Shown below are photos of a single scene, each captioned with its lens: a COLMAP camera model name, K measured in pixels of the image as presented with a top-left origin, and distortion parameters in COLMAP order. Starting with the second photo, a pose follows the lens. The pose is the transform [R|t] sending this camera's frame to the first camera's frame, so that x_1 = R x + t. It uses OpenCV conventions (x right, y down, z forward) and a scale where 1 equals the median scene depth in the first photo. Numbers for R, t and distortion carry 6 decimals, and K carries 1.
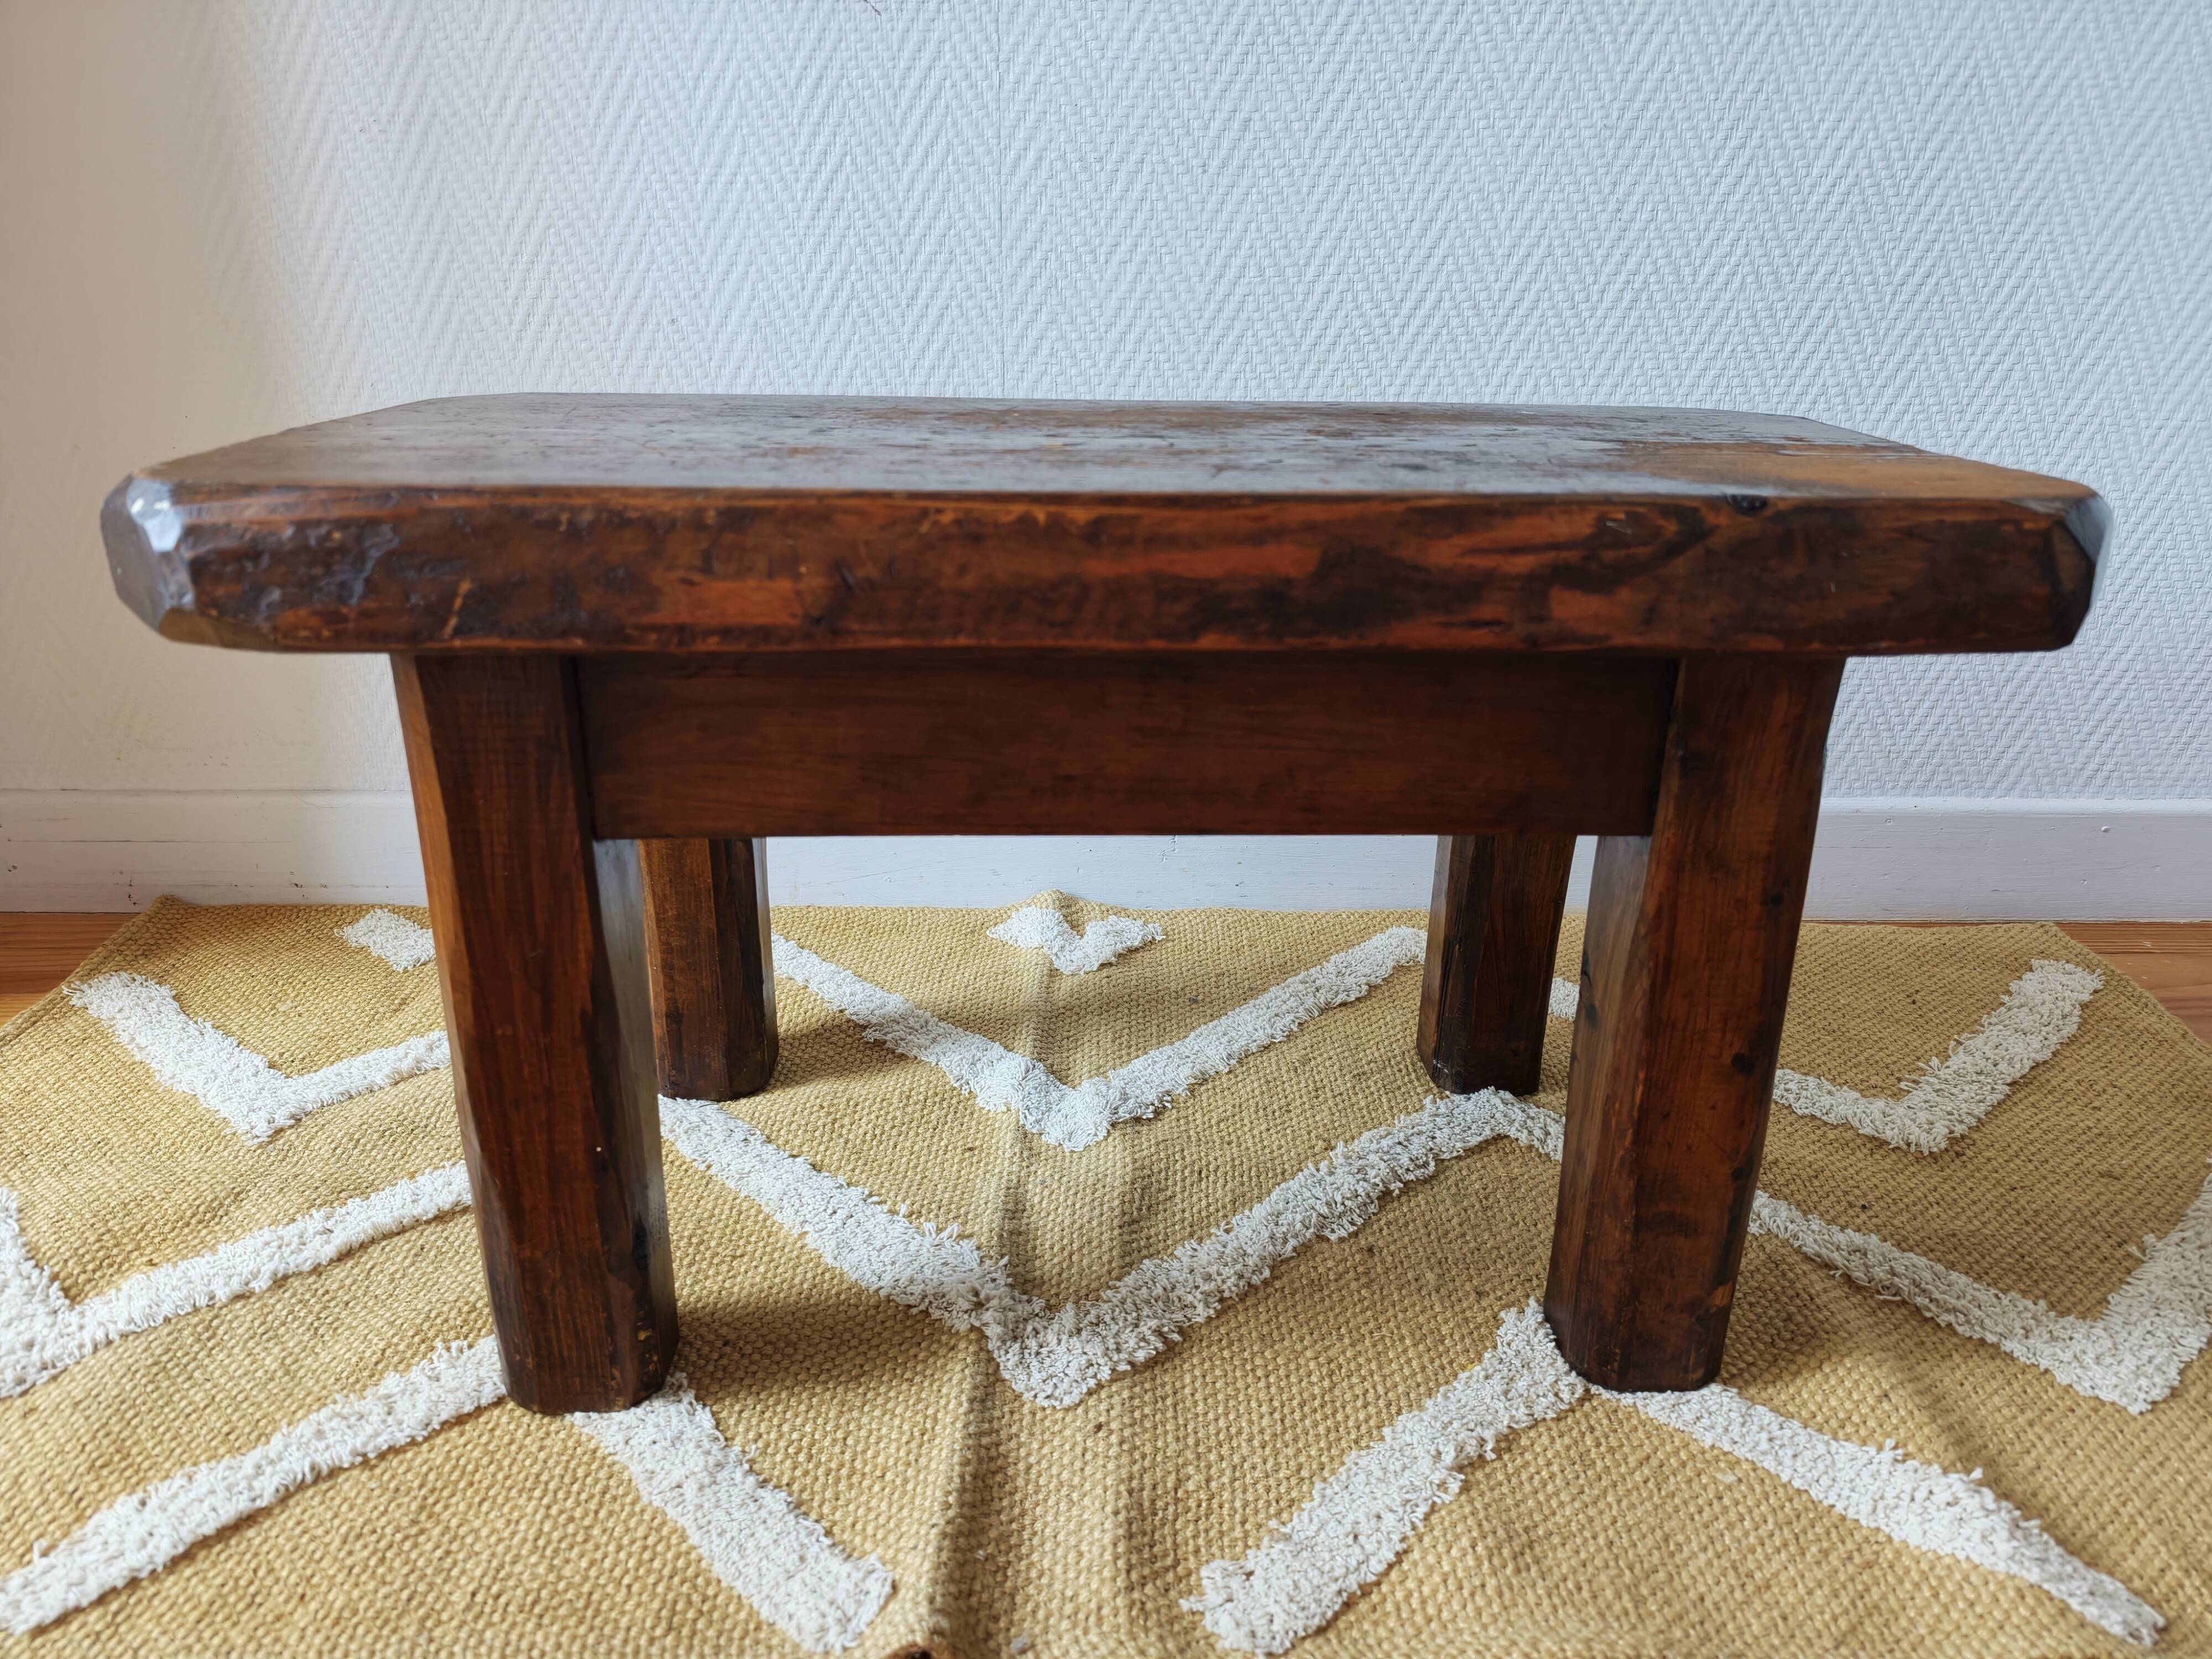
lens RADIAL K [[1570.0, 0, 1109.2], [0, 1570.0, 822.5], [0, 0, 1]] dist [0.000592, -0.012698]
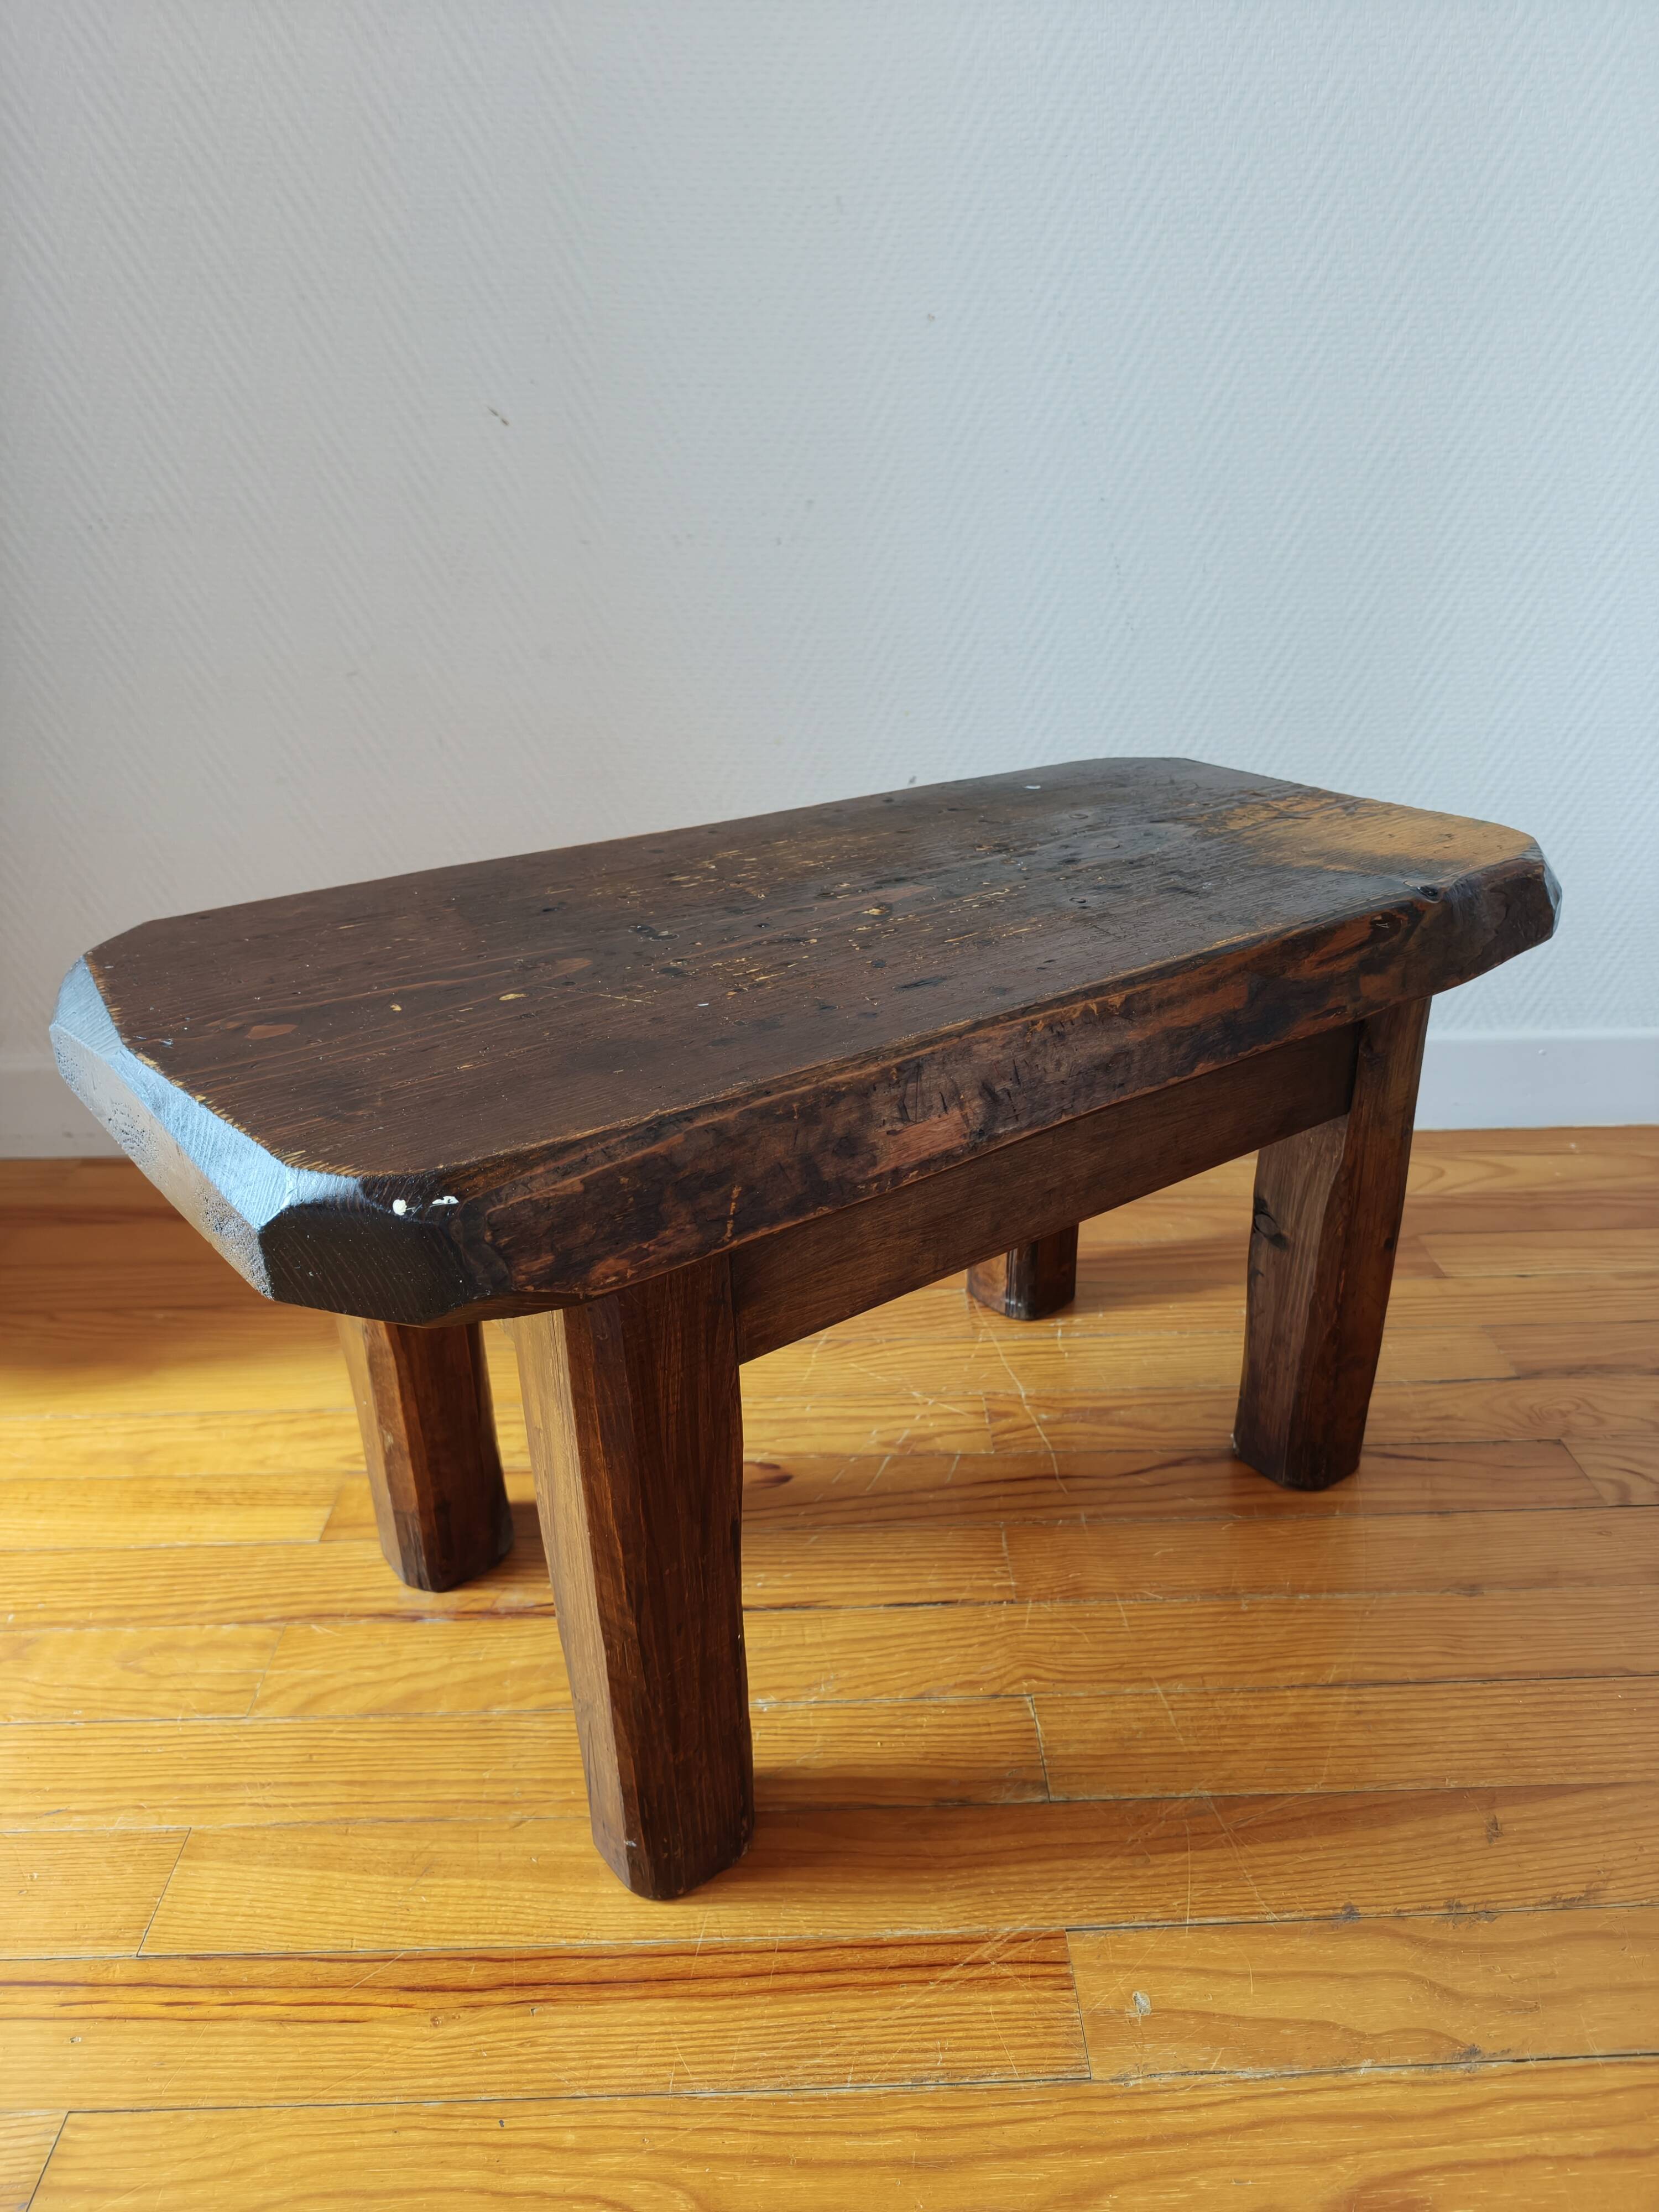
lens RADIAL K [[1565.3, 0, 853.4], [0, 1565.3, 1104.2], [0, 0, 1]] dist [-0.004364, -0.010767]
pose [[0.999700, -0.024075, 0.004432, 0.118811], [0.023738, 0.997616, 0.064803, -0.062470], [-0.005981, -0.064678, 0.997888, -0.287799]]
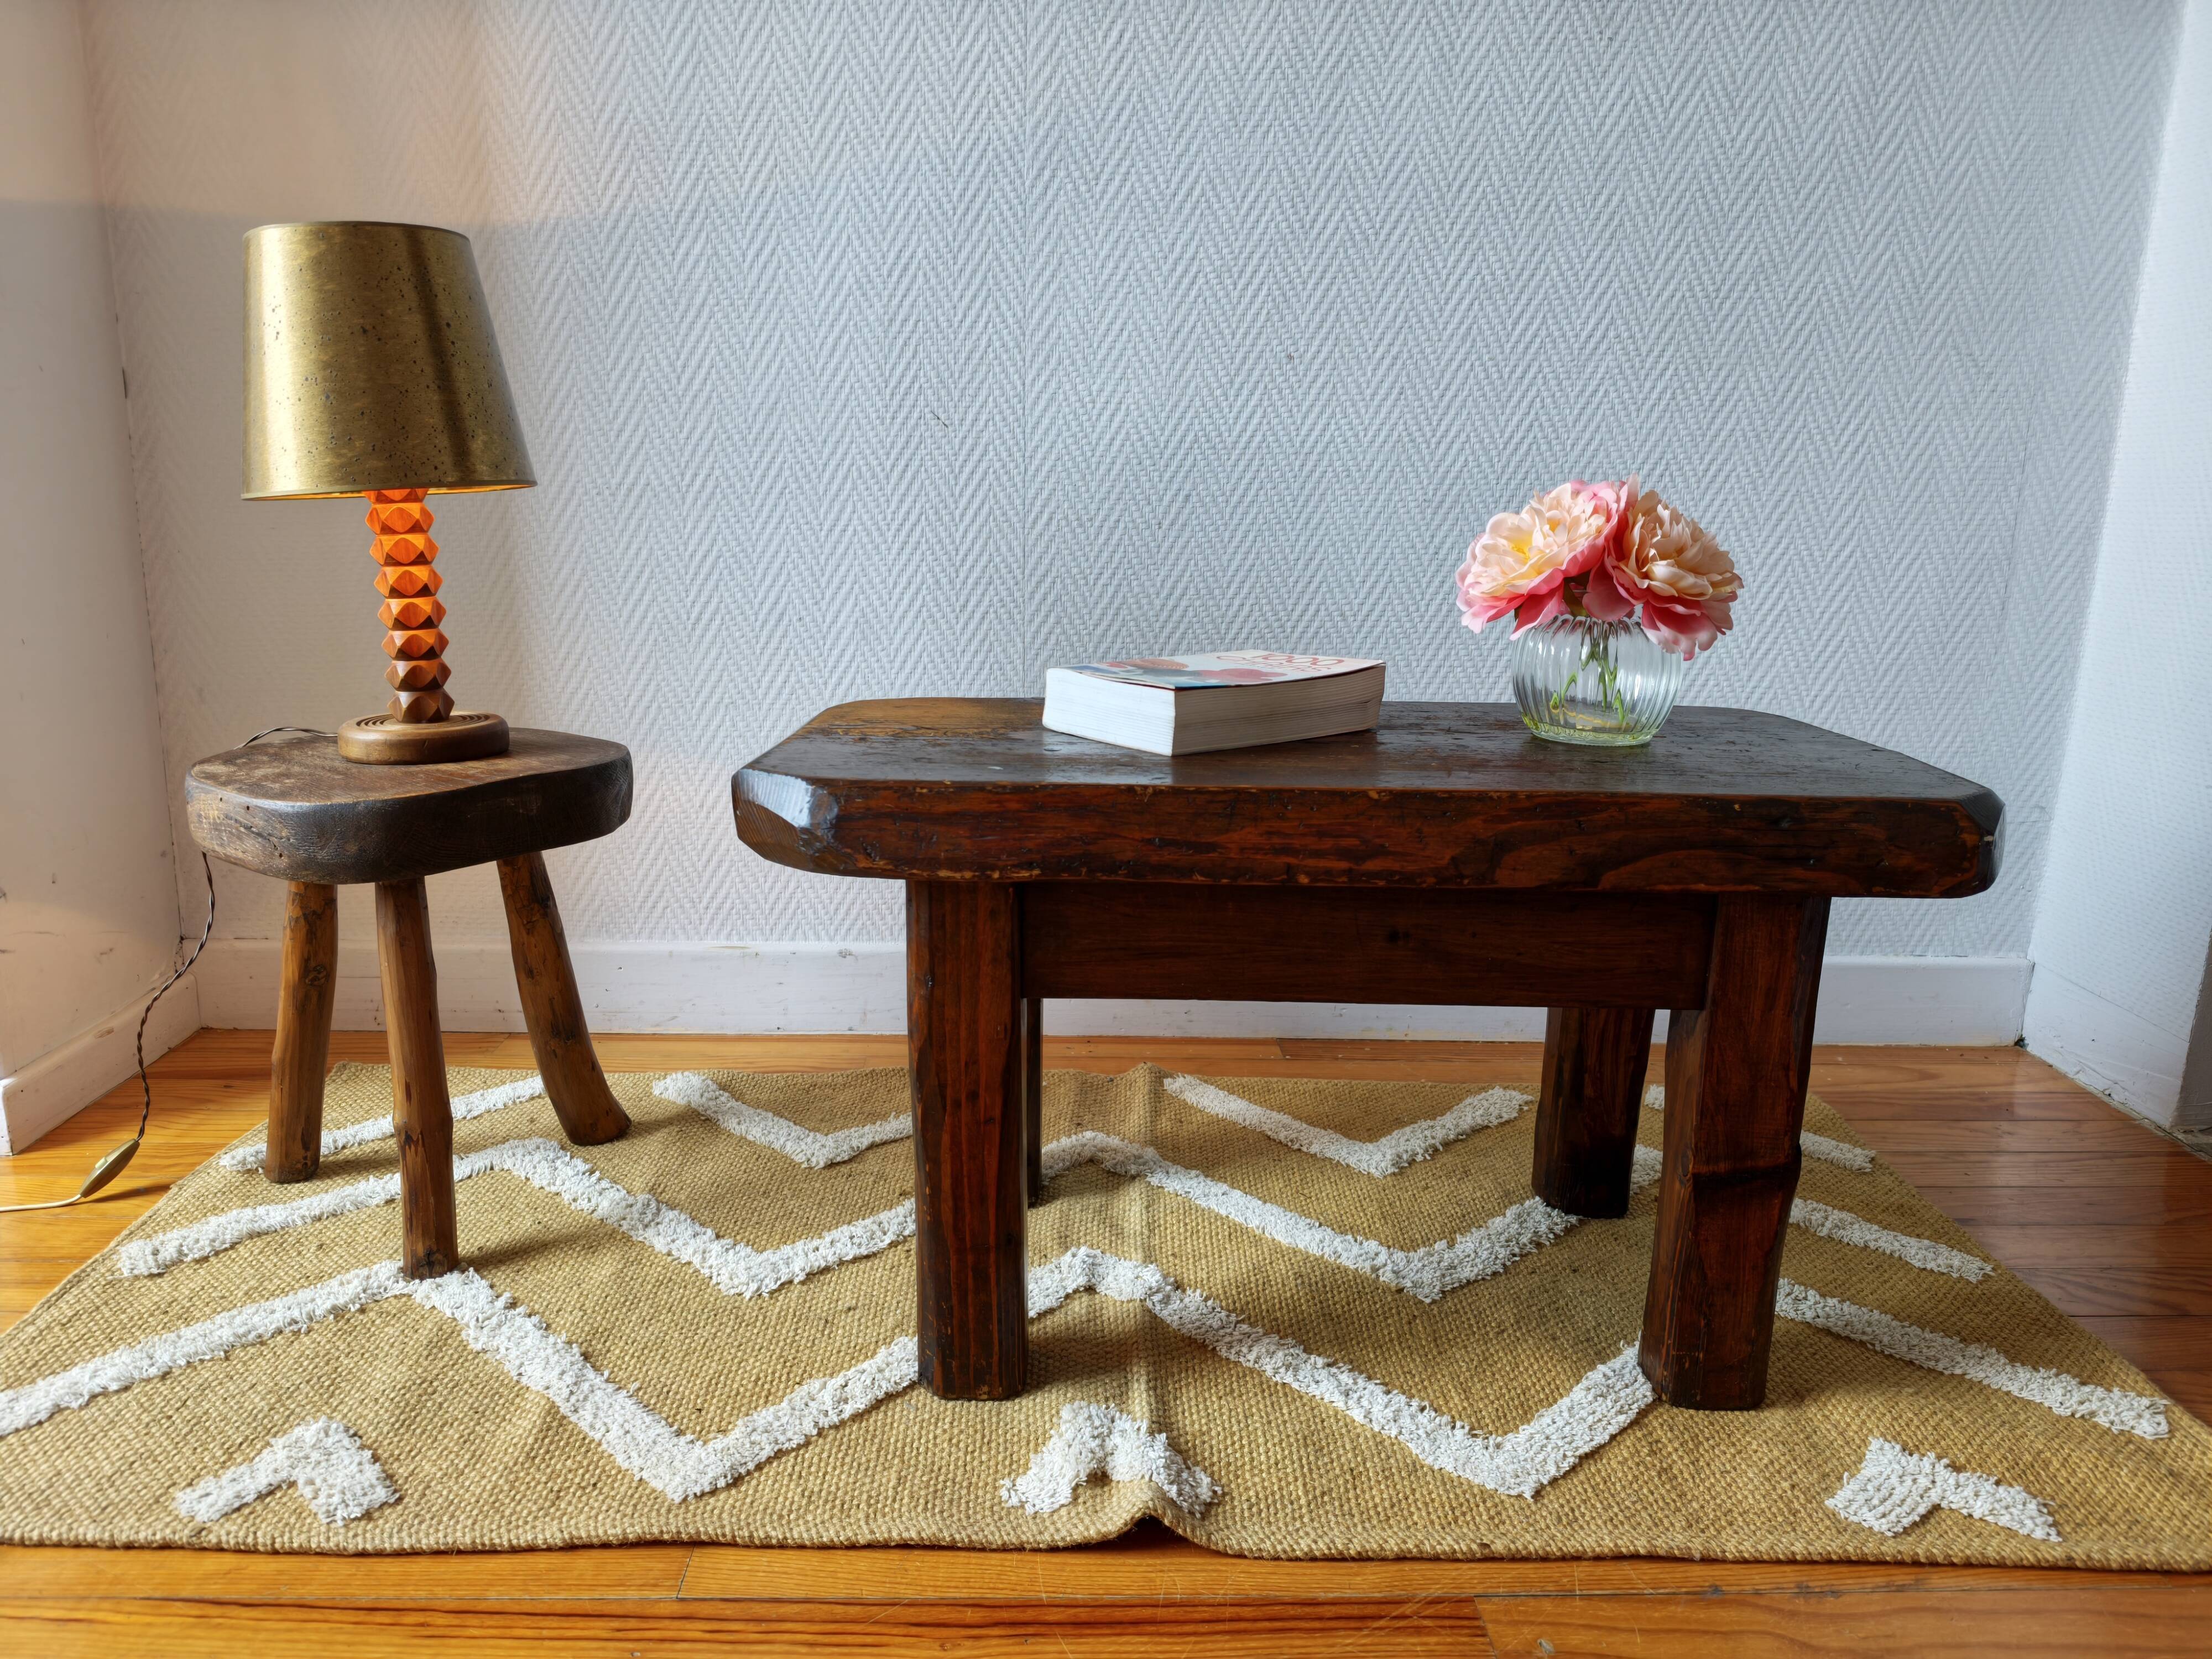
lens RADIAL K [[1543.9, 0, 1106.0], [0, 1543.9, 829.5], [0, 0, 1]] dist [0.030986, -0.054376]
pose [[0.999850, 0.006599, 0.016010, -0.014670], [-0.004393, 0.990960, -0.134082, 0.082344], [-0.016750, 0.133992, 0.990841, -0.490663]]
